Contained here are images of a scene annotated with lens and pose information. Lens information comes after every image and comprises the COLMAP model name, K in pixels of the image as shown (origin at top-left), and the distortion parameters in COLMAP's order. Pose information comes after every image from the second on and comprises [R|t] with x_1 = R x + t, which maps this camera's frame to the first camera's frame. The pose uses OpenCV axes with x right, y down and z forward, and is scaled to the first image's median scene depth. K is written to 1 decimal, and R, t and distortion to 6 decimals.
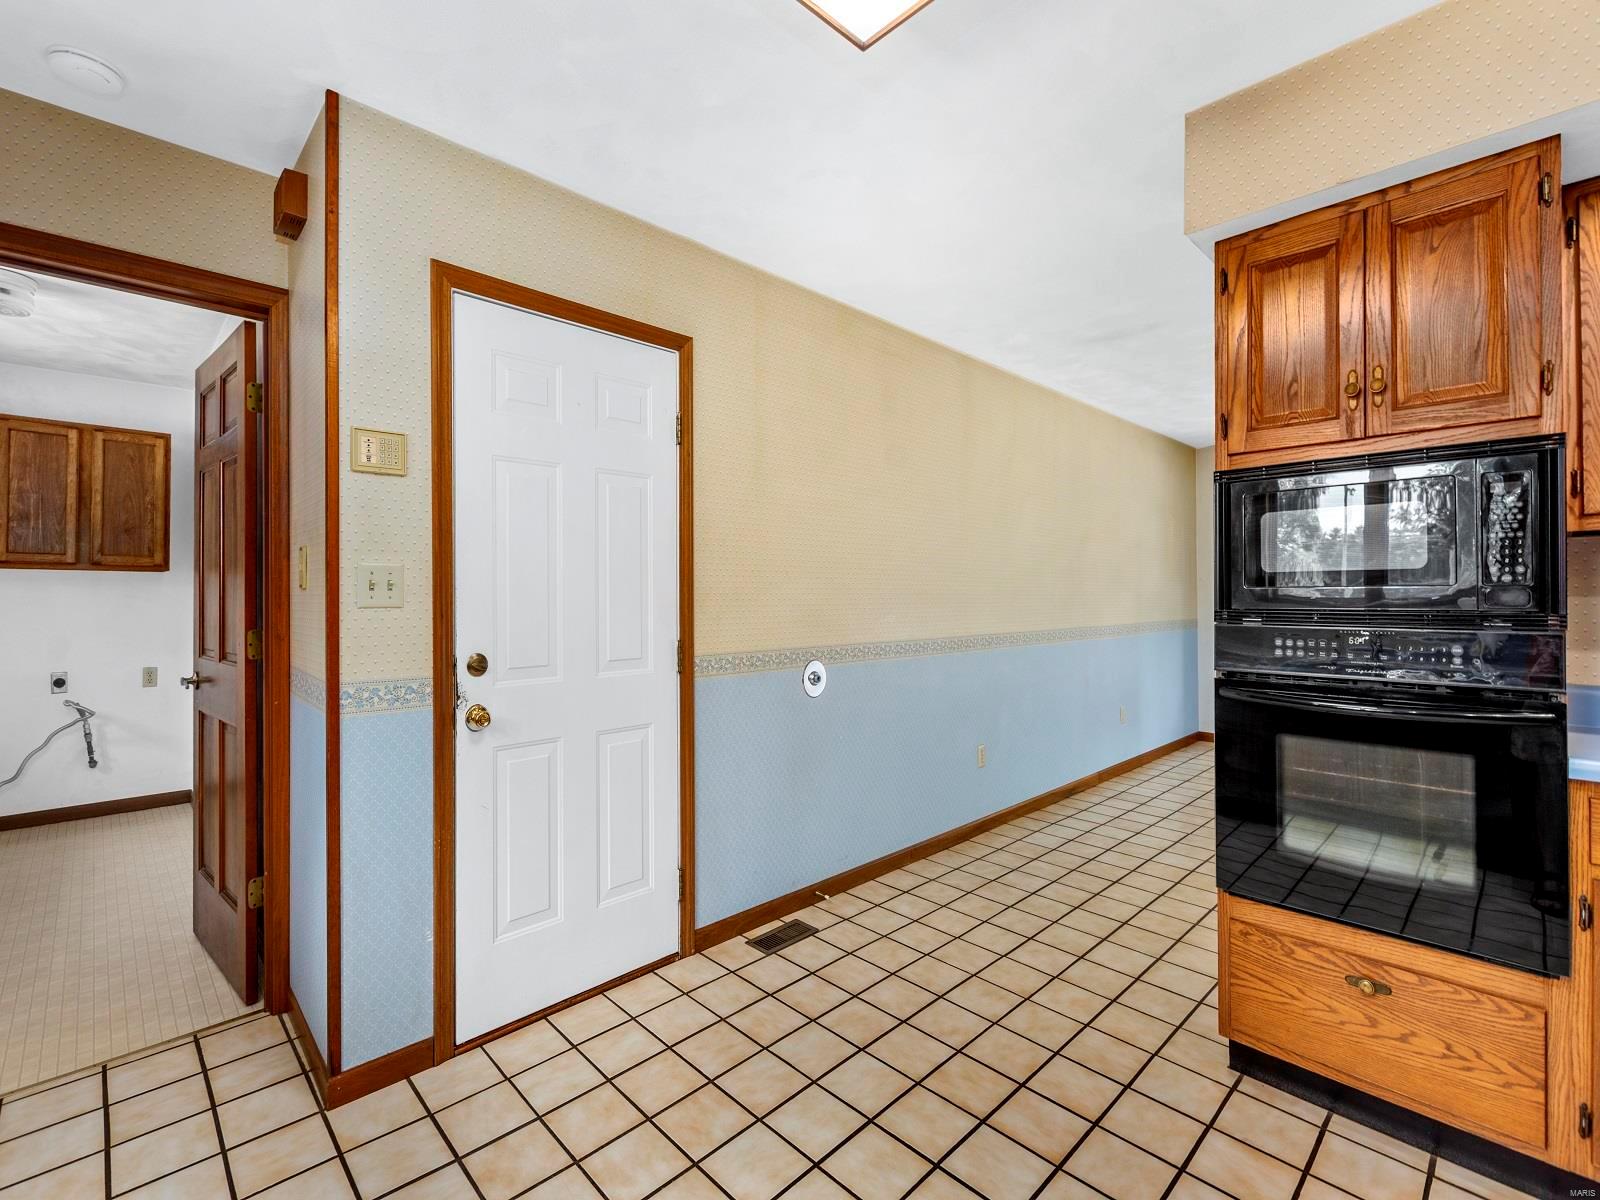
lens RADIAL K [[719.9, 0, 799.1], [0, 719.9, 592.9], [0, 0, 1]] dist [0.001206, -0.002823]
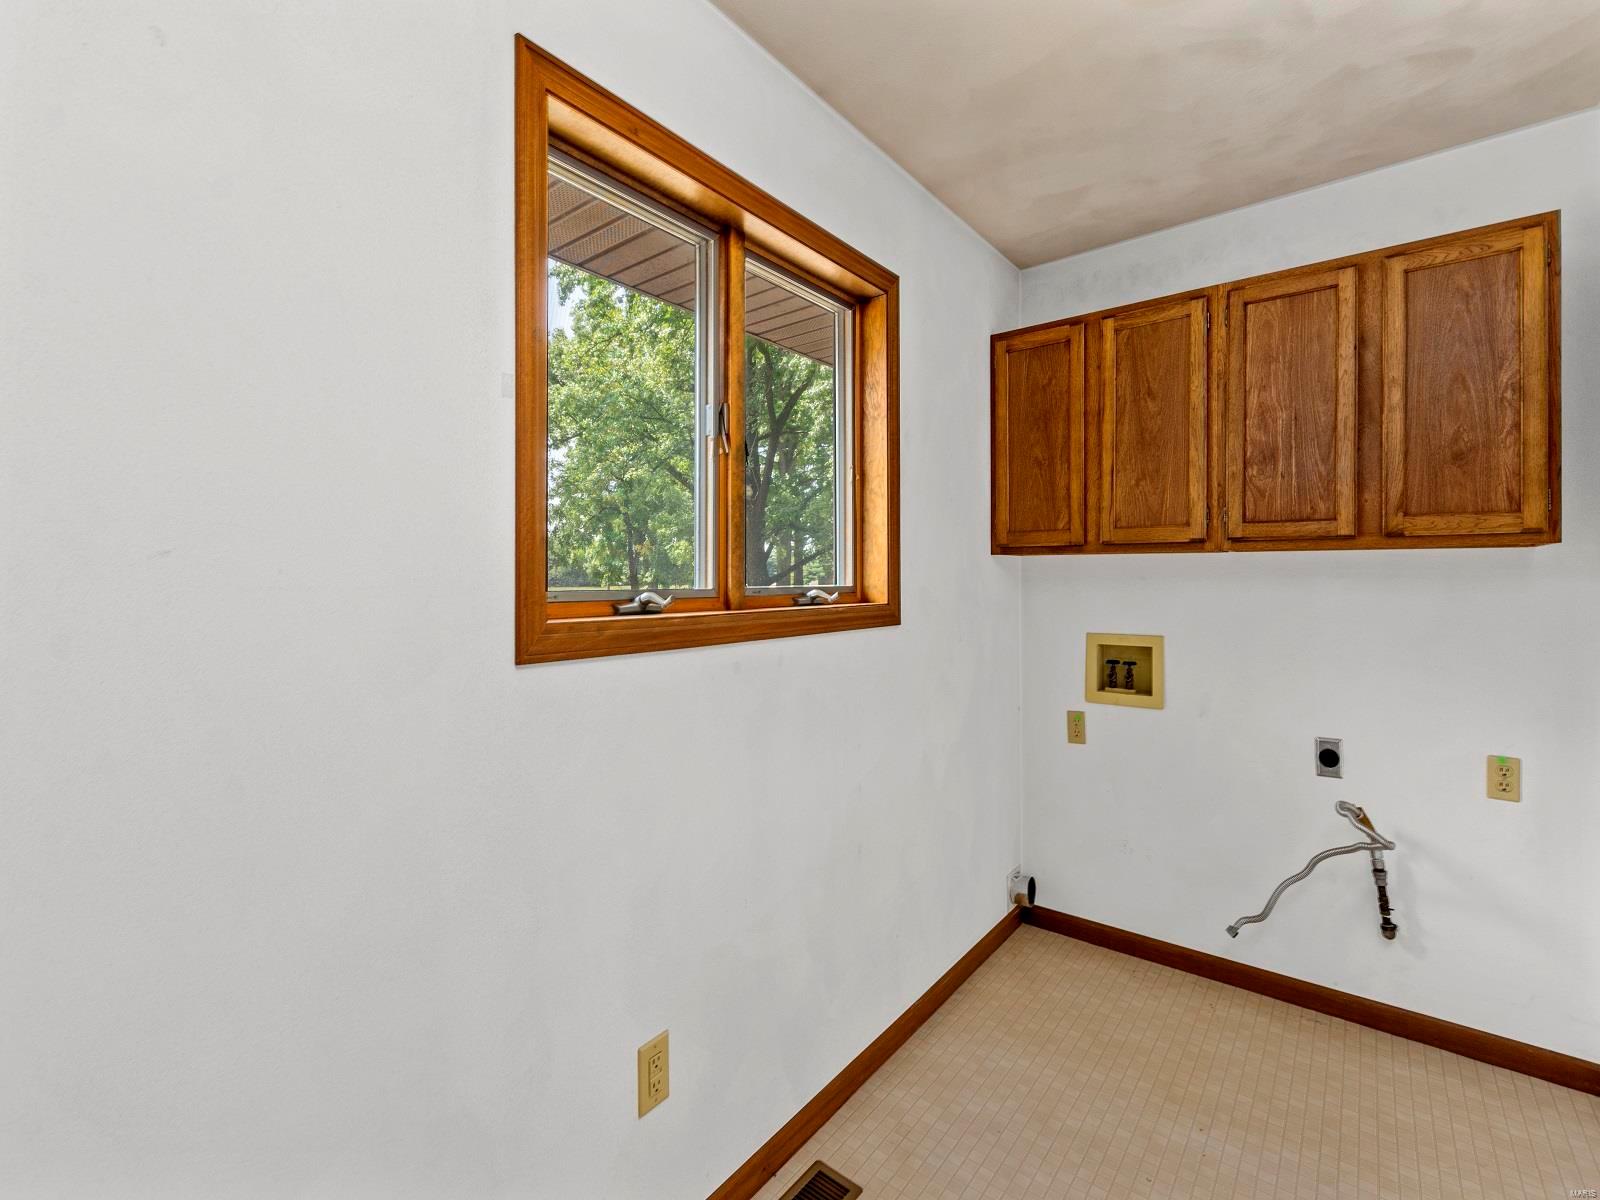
lens RADIAL K [[719.9, 0, 777.4], [0, 719.9, 571.7], [0, 0, 1]] dist [0.001206, -0.002823]
pose [[0.097451, -0.003220, -0.995235, -0.539798], [0.007052, 0.999972, -0.002544, -0.017423], [0.995215, -0.006771, 0.097471, 0.543489]]
